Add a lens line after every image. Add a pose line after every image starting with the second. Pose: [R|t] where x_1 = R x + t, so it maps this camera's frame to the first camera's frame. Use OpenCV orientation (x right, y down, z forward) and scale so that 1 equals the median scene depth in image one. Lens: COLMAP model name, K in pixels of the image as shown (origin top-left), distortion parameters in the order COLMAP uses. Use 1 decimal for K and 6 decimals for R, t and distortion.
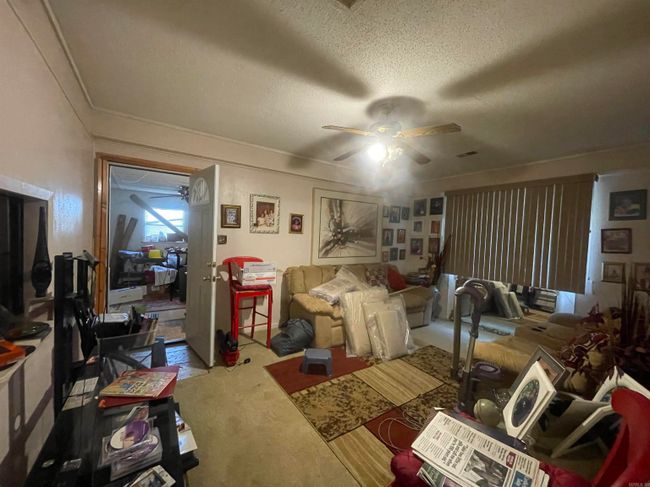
lens RADIAL K [[259.5, 0, 326.6], [0, 259.5, 244.4], [0, 0, 1]] dist [0.000416, -0.000062]
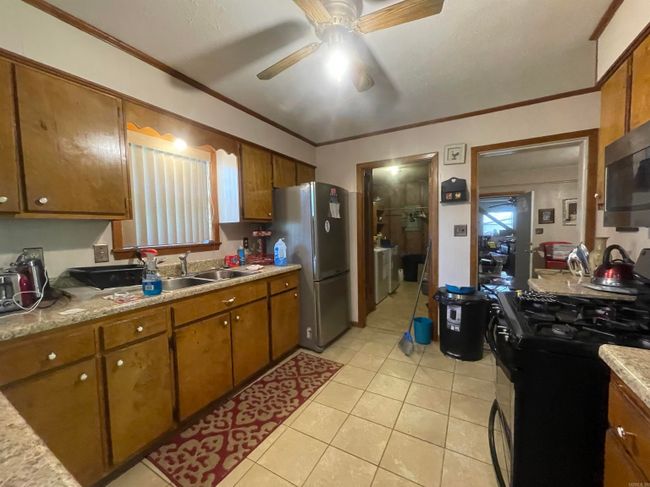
lens RADIAL K [[259.5, 0, 326.3], [0, 259.5, 244.8], [0, 0, 1]] dist [0.000416, -0.000062]
pose [[0.433976, 0.000602, -0.900924, 0.434652], [0.006447, 0.999972, 0.003773, 0.046893], [0.900901, -0.007445, 0.433960, -0.815003]]
